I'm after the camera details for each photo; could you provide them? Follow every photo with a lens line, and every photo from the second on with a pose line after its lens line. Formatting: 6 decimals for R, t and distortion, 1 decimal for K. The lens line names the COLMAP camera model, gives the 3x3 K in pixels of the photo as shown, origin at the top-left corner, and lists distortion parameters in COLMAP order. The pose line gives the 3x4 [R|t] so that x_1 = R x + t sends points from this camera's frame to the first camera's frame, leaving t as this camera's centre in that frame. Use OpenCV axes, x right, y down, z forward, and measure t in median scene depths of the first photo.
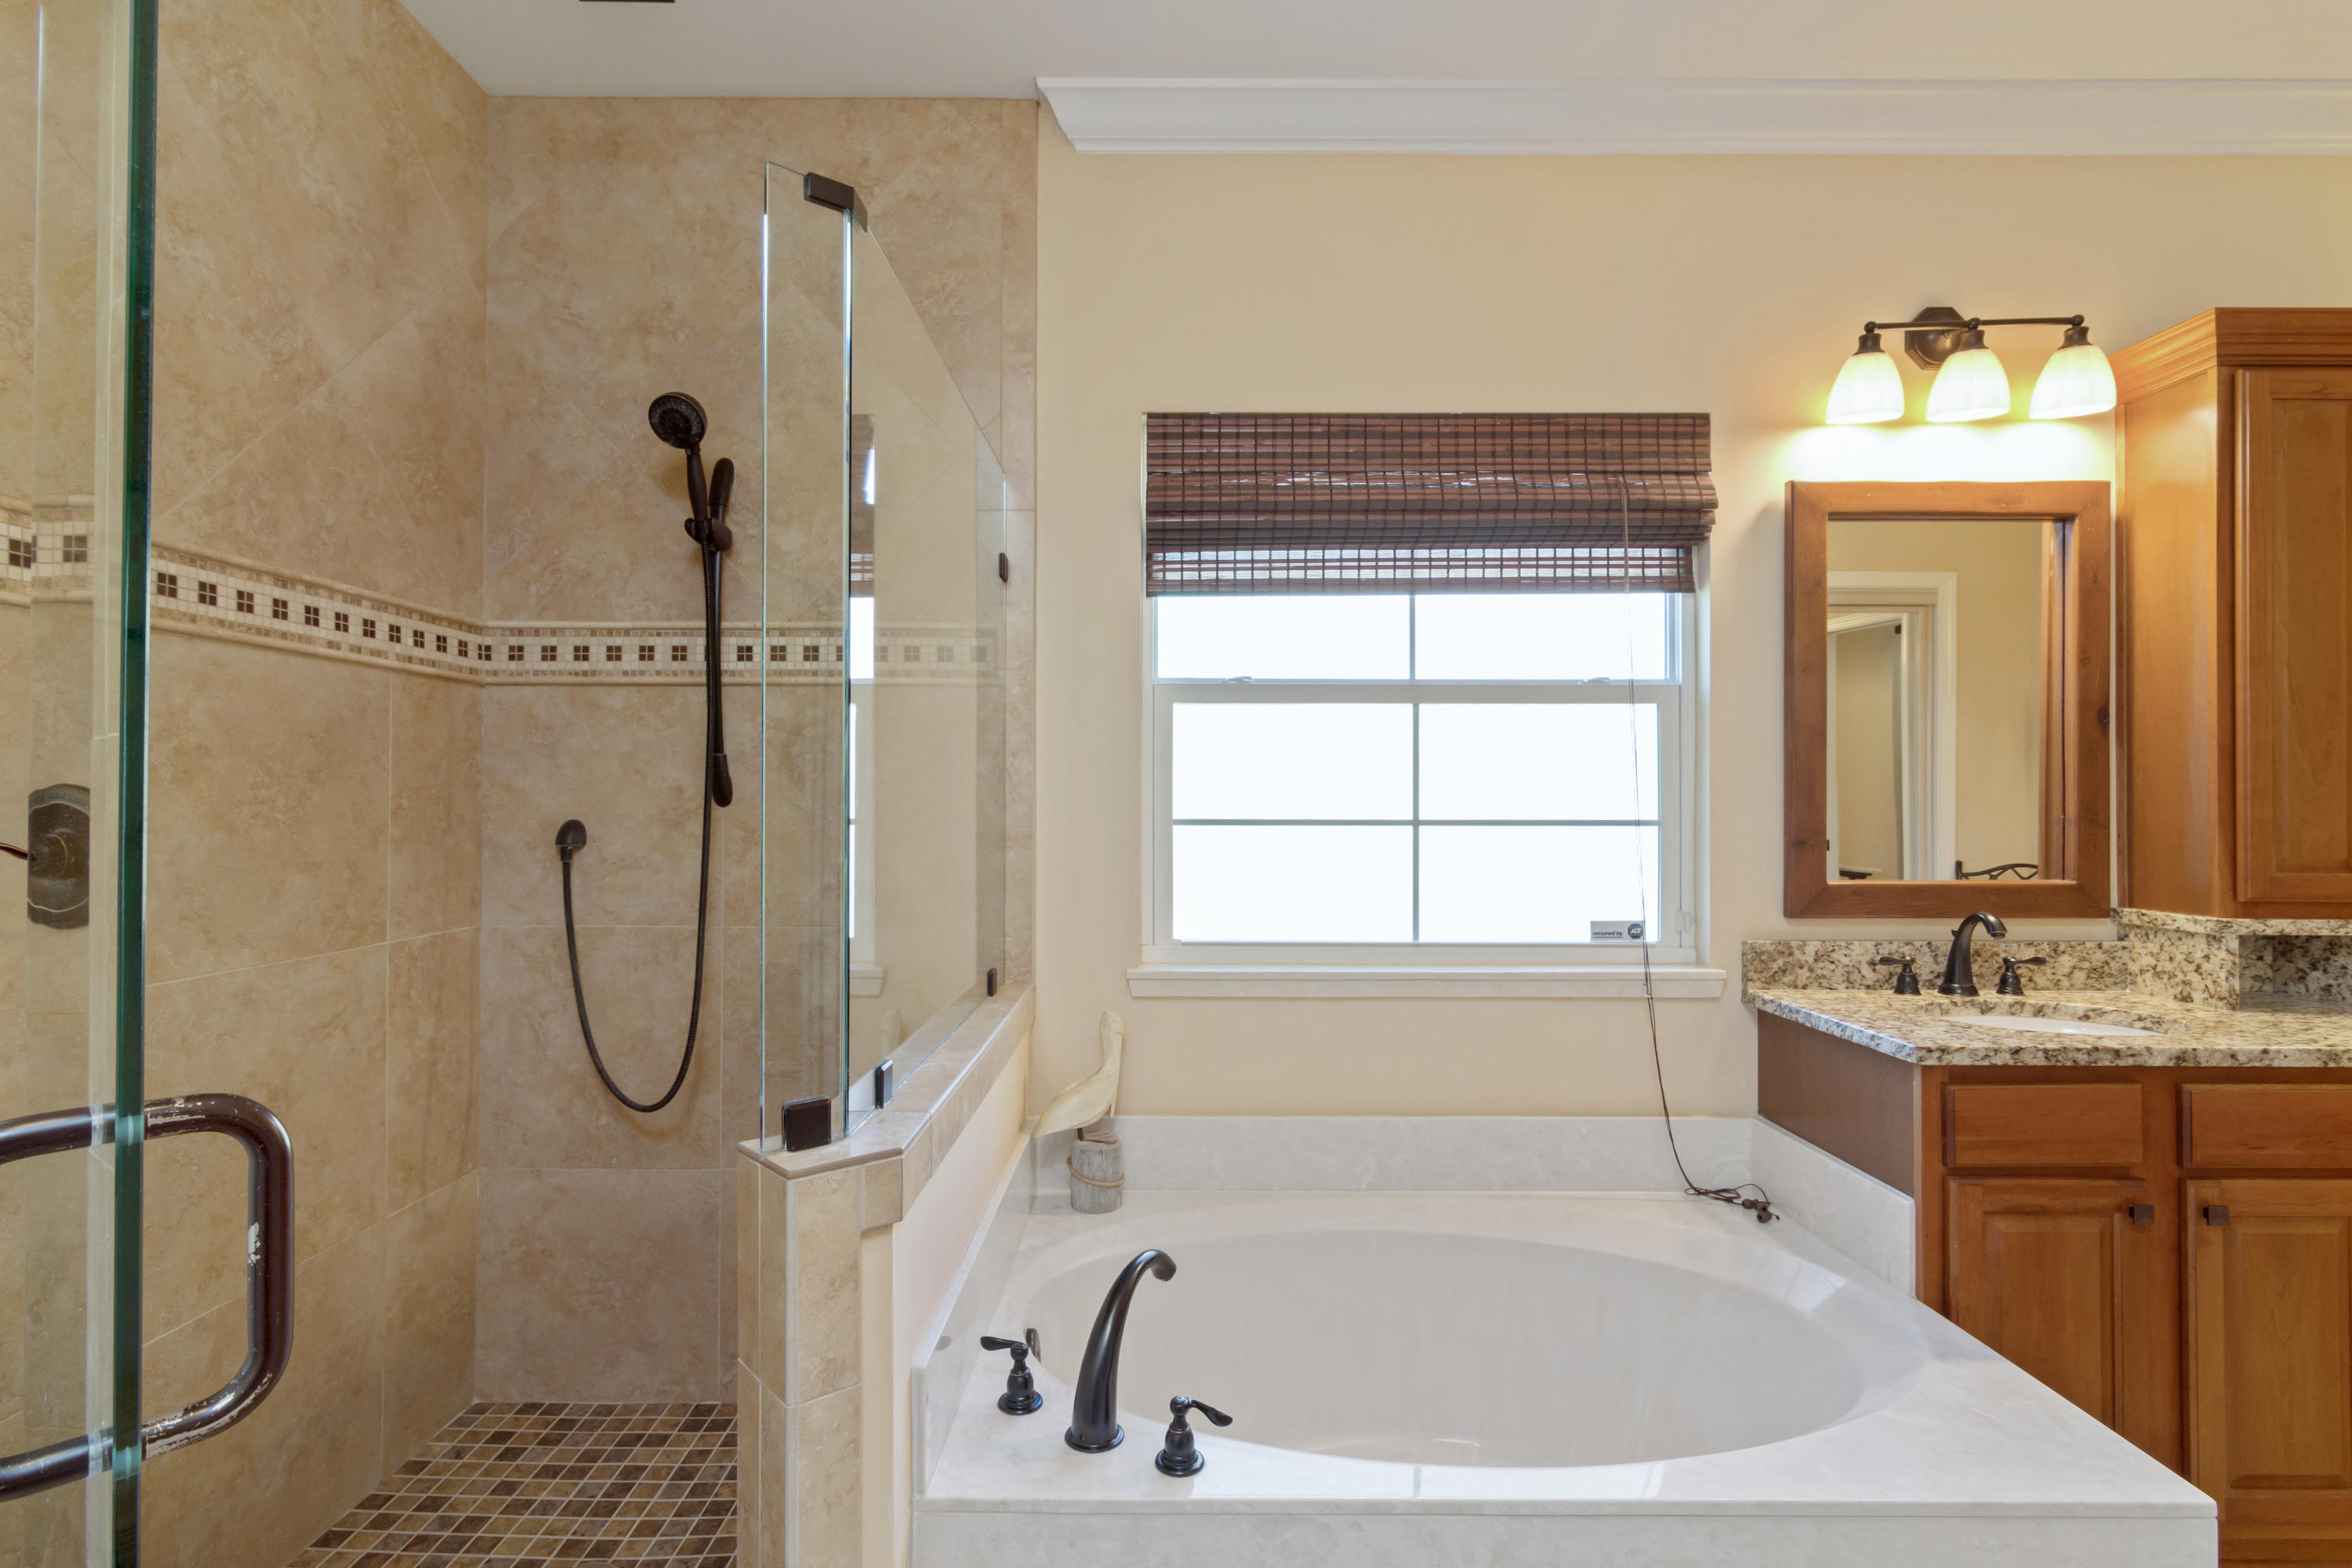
lens RADIAL K [[1145.9, 0, 1171.1], [0, 1145.9, 795.8], [0, 0, 1]] dist [0.001648, 0.001178]
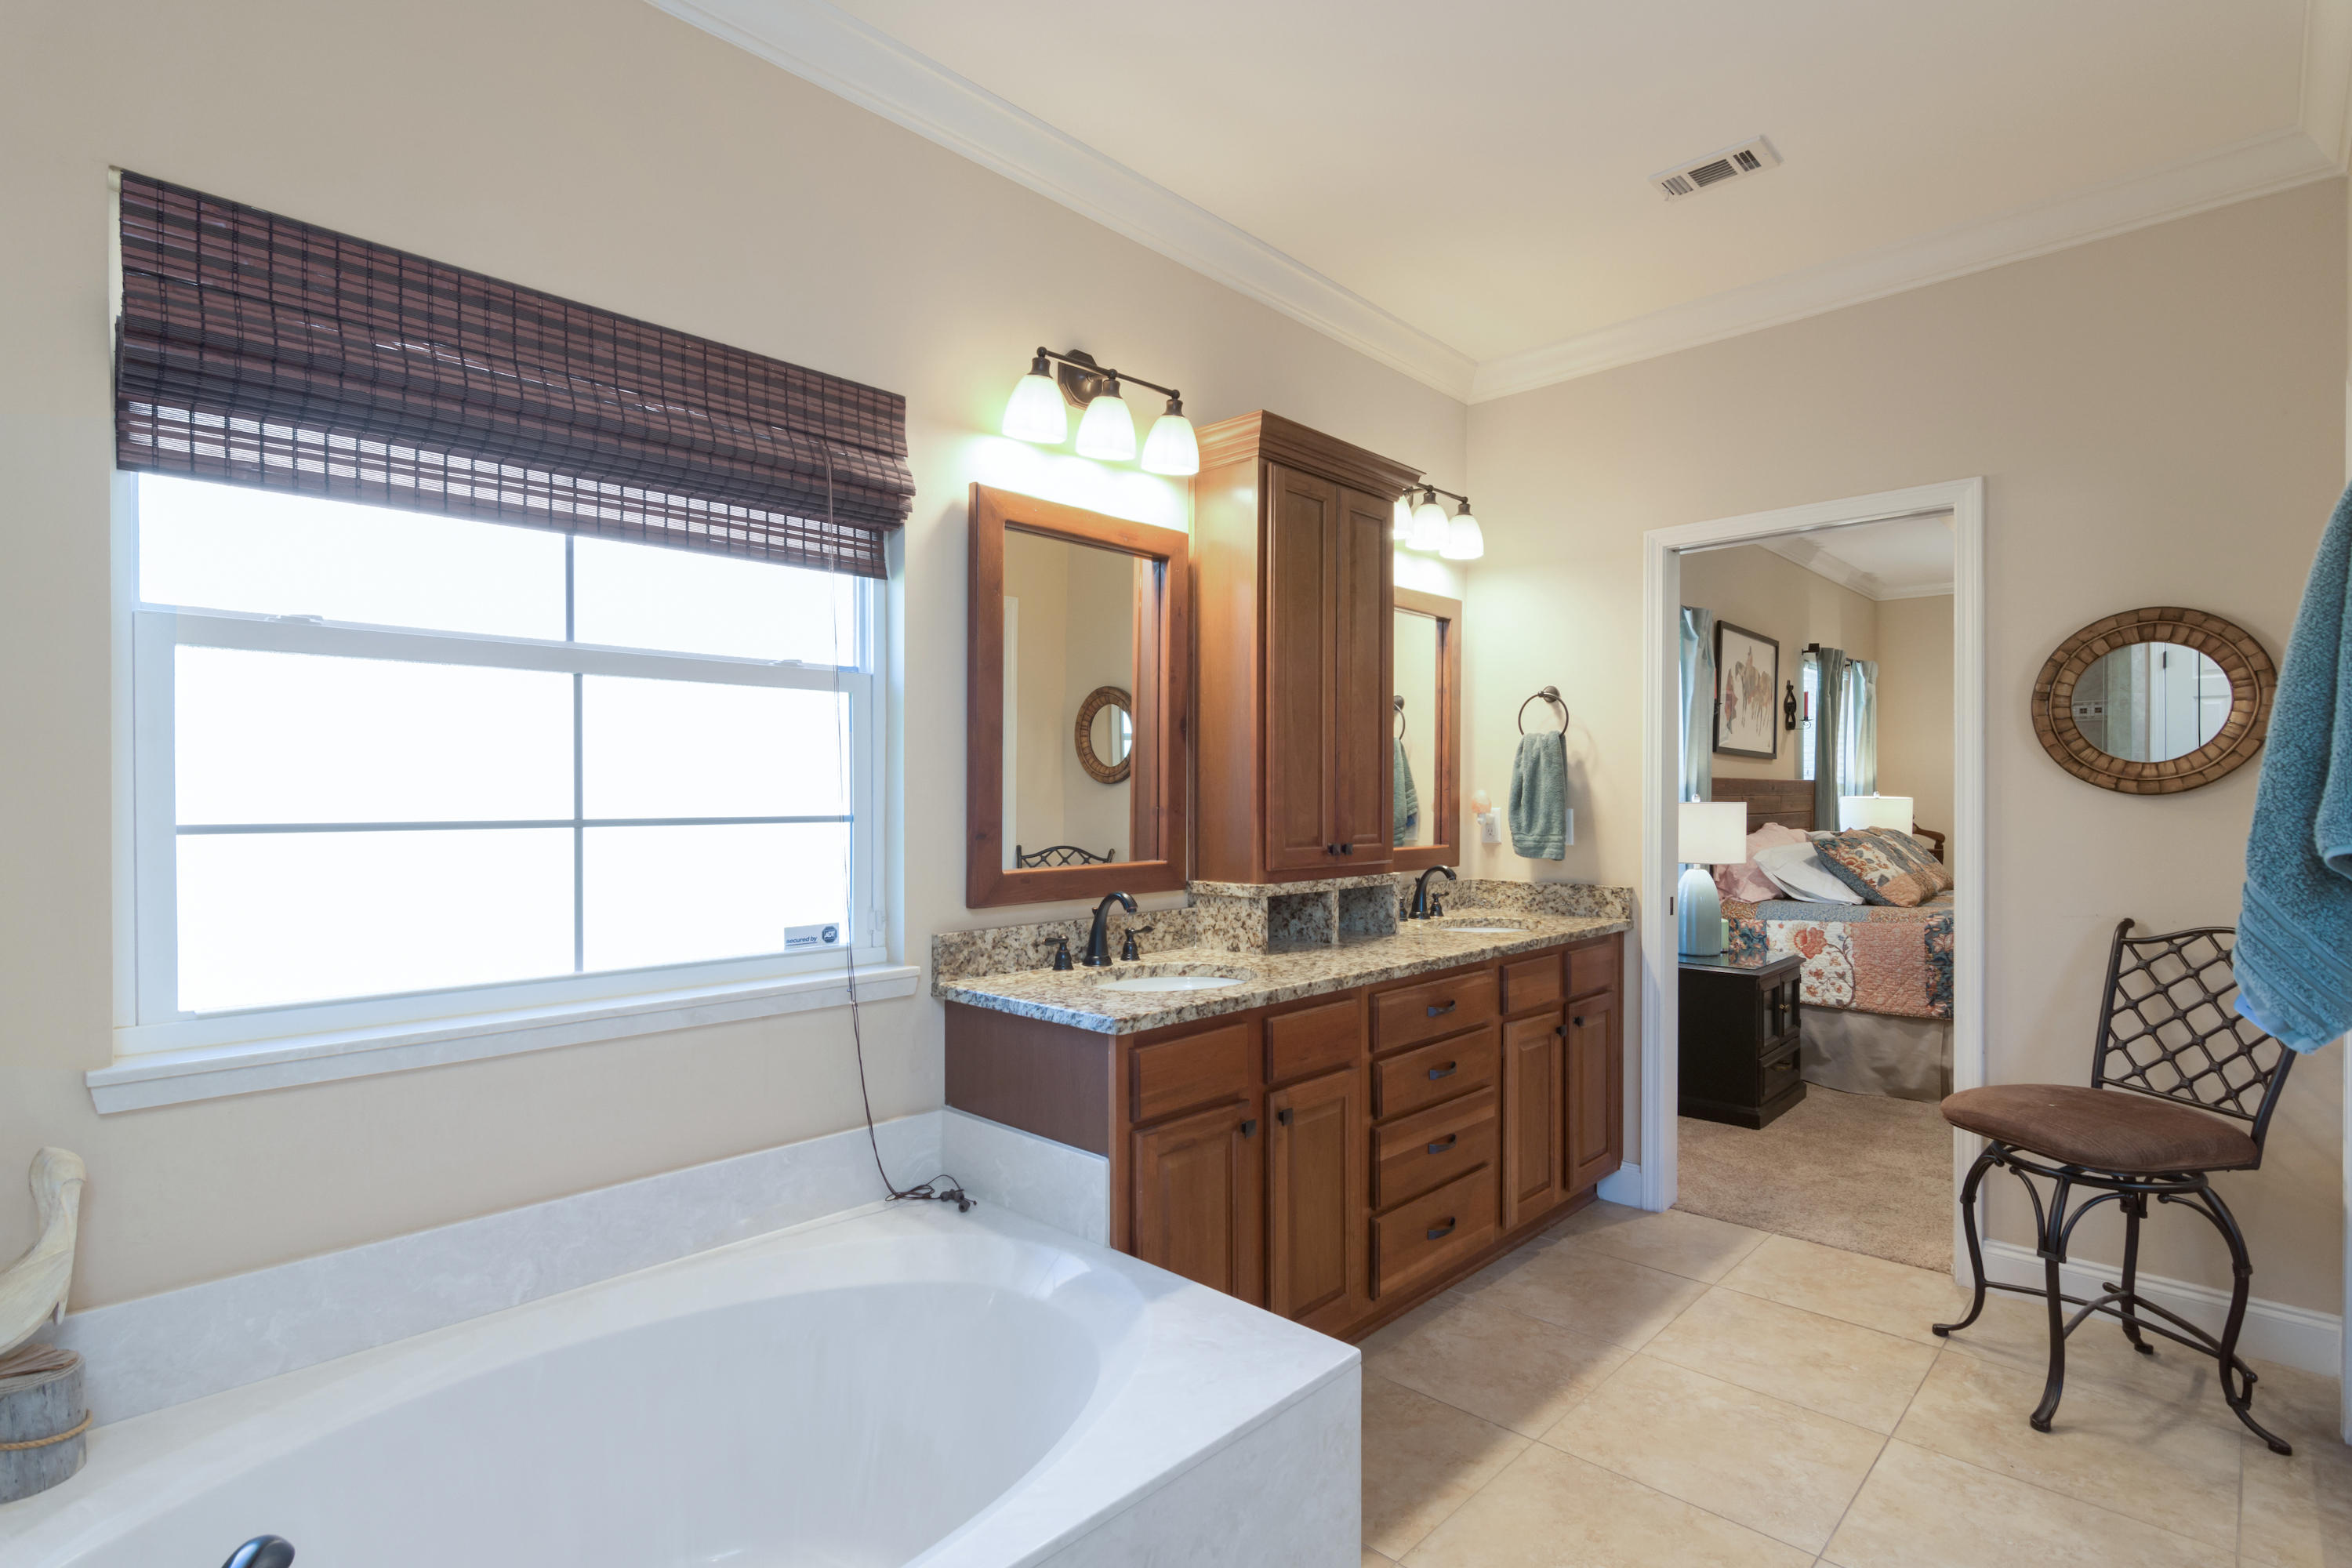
lens RADIAL K [[1145.9, 0, 1168.7], [0, 1145.9, 806.4], [0, 0, 1]] dist [0.001648, 0.001178]
pose [[0.694451, -0.009688, 0.719475, -0.078393], [-0.001272, 0.999891, 0.014691, -0.000557], [-0.719539, -0.011118, 0.694363, 0.161705]]
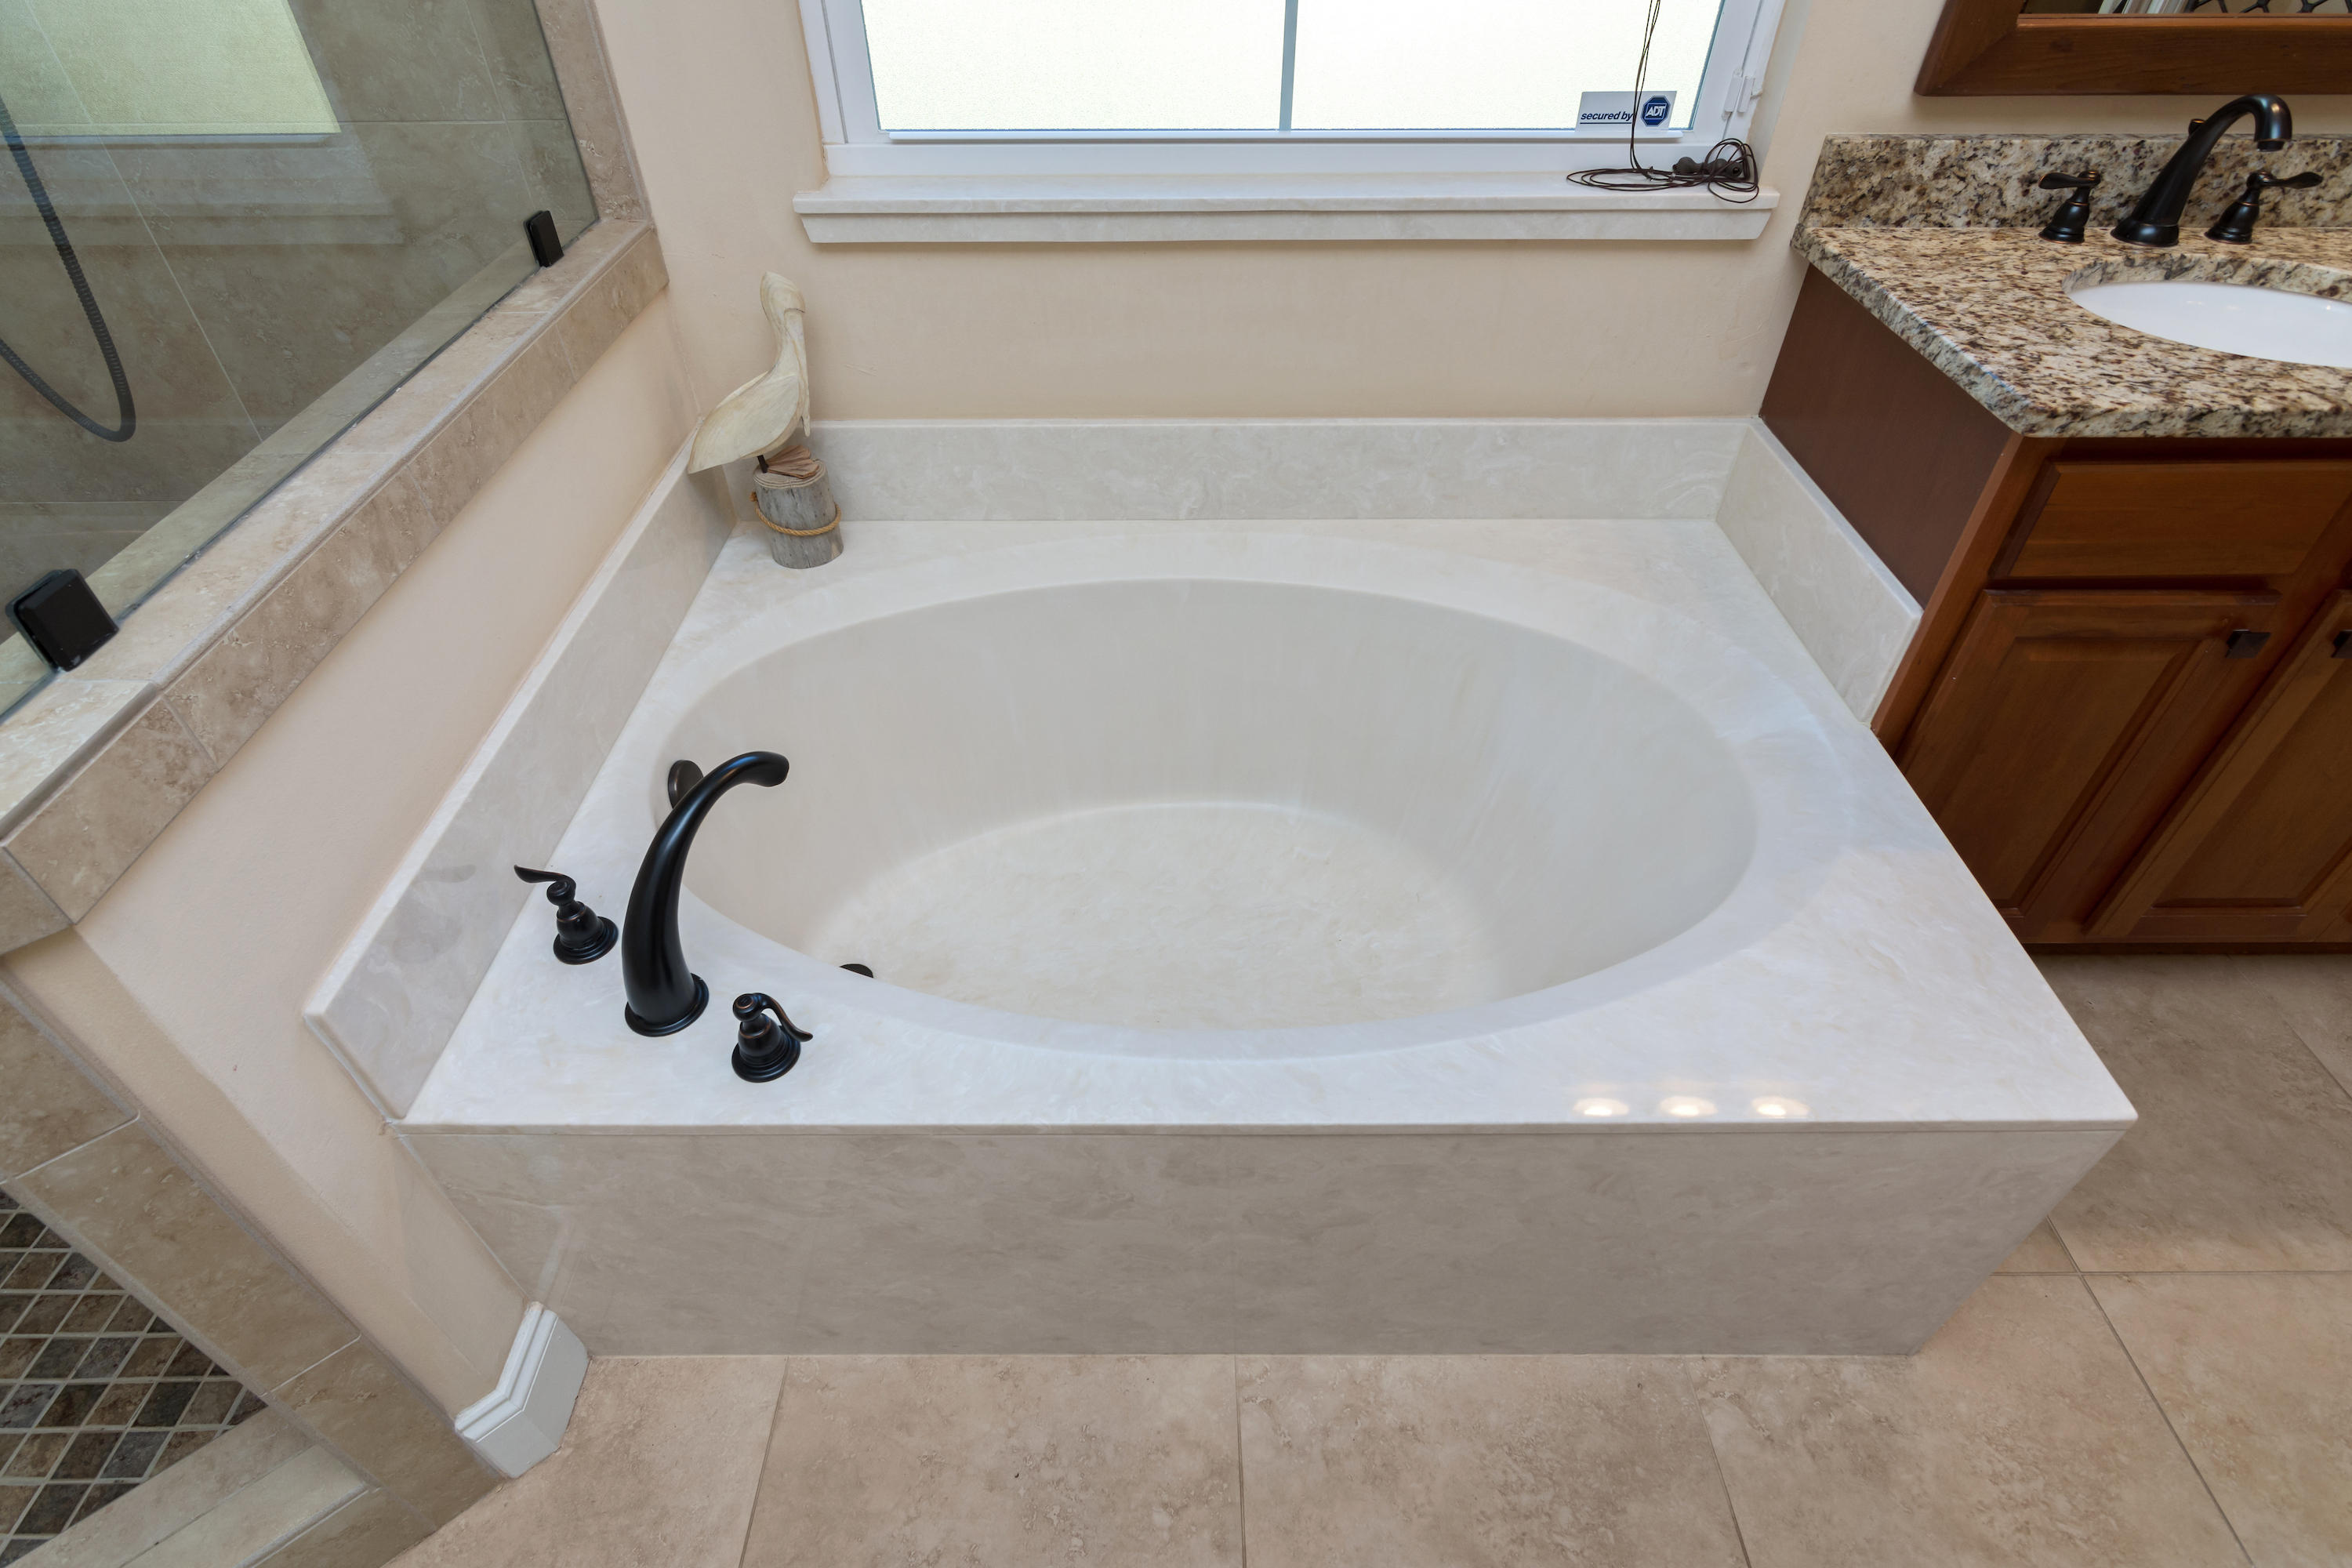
lens RADIAL K [[1198.7, 0, 1157.1], [0, 1198.7, 798.6], [0, 0, 1]] dist [-0.007985, 0.001786]
pose [[0.999976, -0.004256, -0.005449, 0.158620], [0.006809, 0.742781, 0.669500, -0.034801], [0.001198, -0.669521, 0.742792, 0.321360]]
